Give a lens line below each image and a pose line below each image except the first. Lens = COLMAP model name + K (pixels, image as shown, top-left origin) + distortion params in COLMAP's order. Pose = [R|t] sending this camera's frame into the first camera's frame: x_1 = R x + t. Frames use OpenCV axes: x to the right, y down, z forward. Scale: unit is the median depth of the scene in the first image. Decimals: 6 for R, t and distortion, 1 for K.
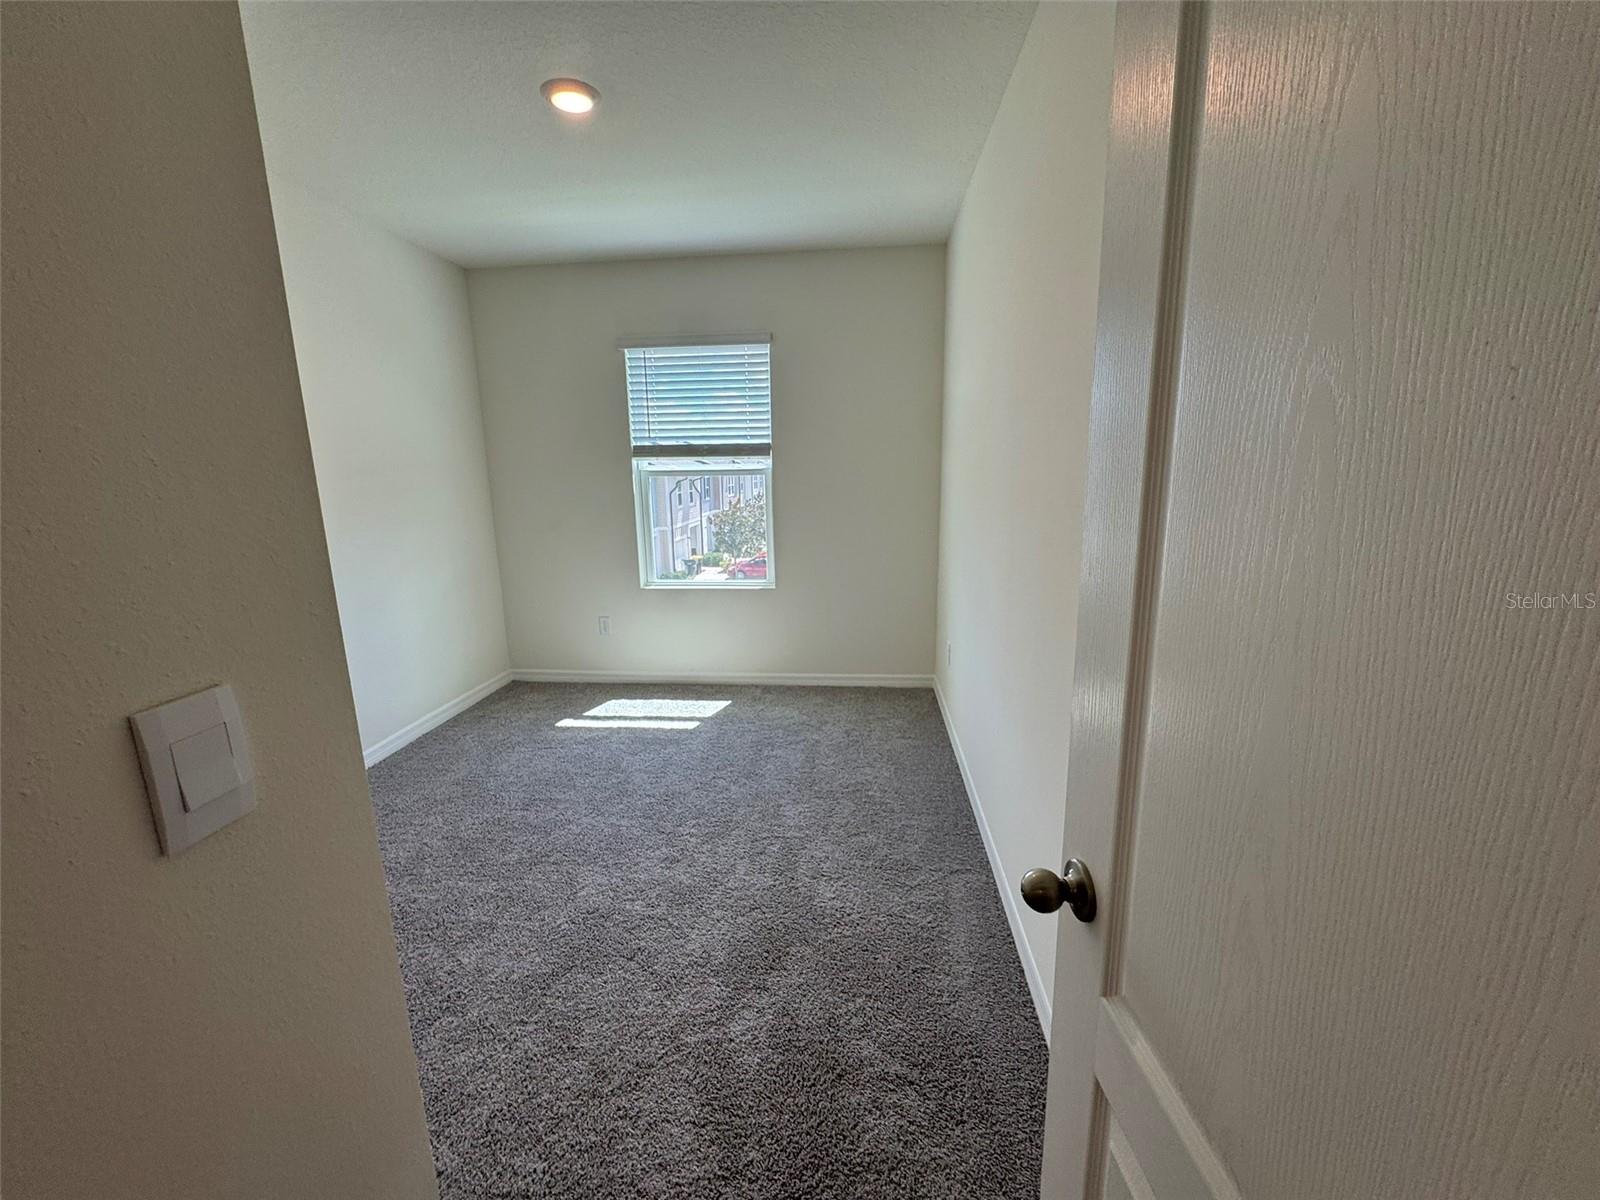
lens RADIAL K [[640.7, 0, 799.6], [0, 640.7, 593.7], [0, 0, 1]] dist [0.000525, -0.000430]
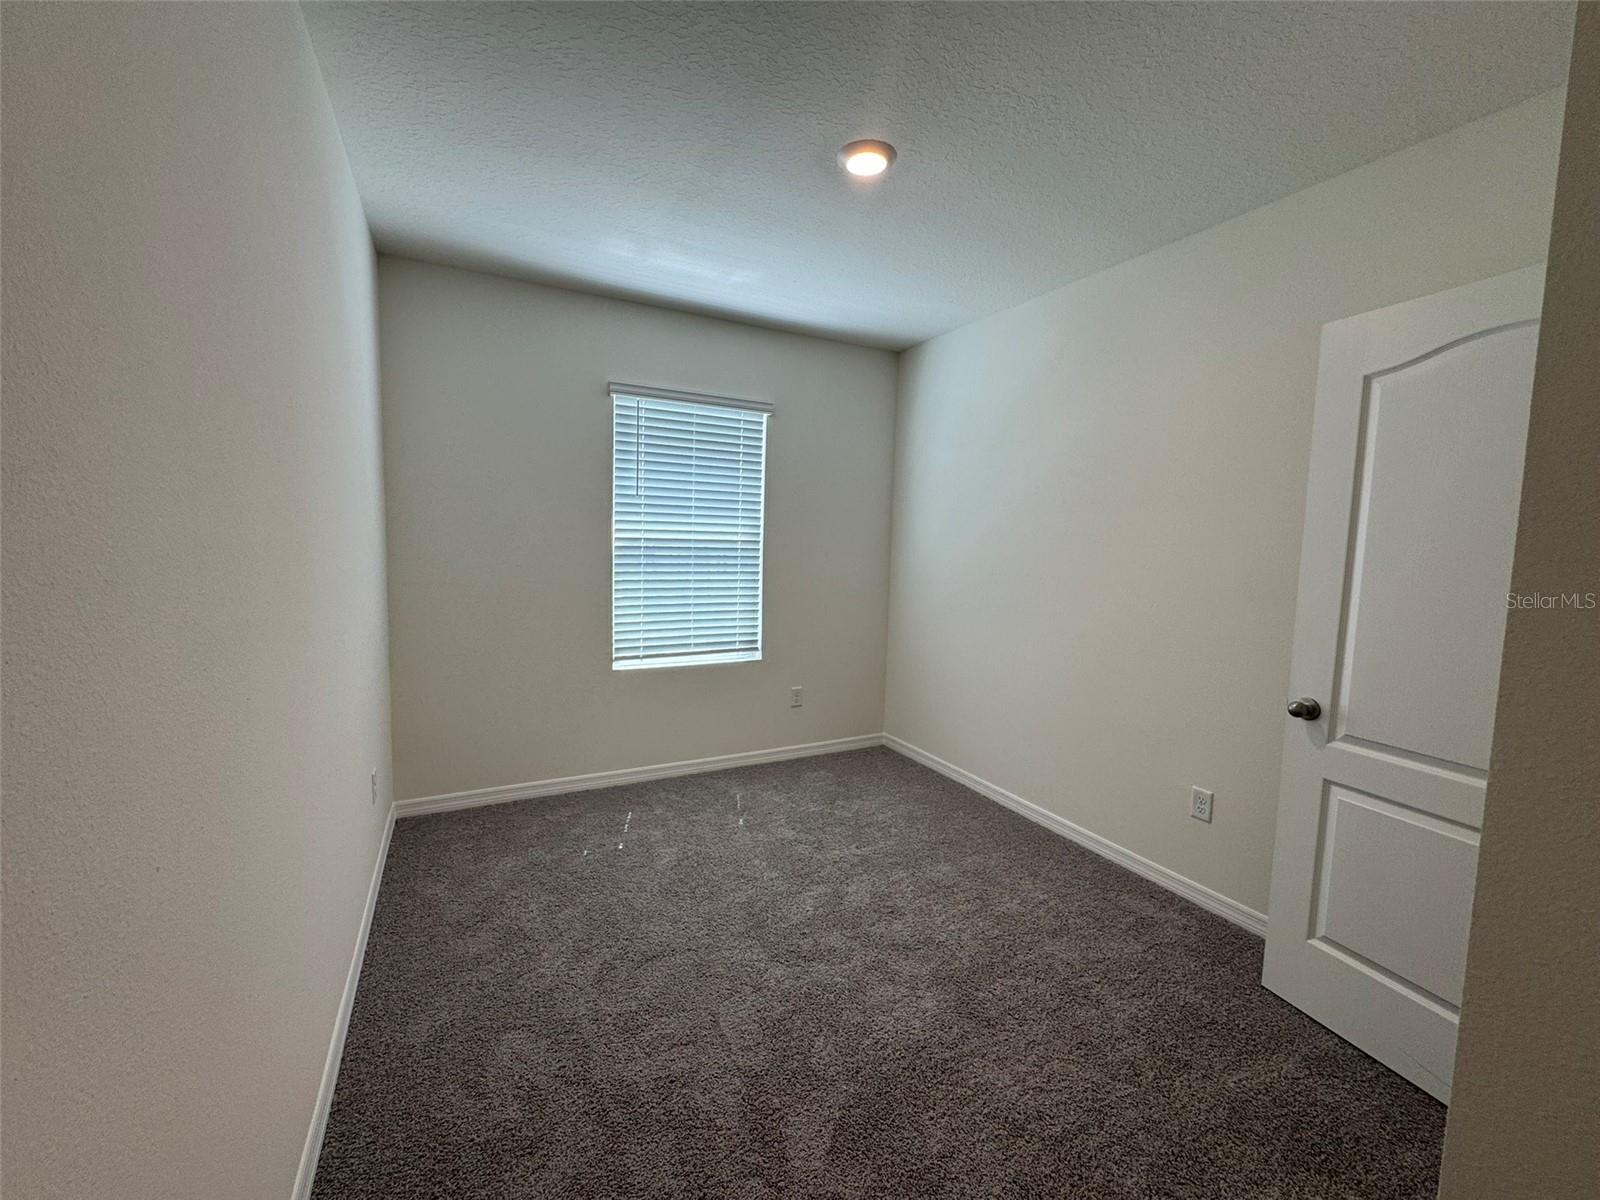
lens RADIAL K [[640.7, 0, 799.6], [0, 640.7, 593.7], [0, 0, 1]] dist [0.000525, -0.000430]
pose [[0.841559, 0.001008, 0.540164, -0.534660], [0.061307, 0.993358, -0.097368, -0.008769], [-0.536675, 0.115057, 0.835908, 0.162067]]
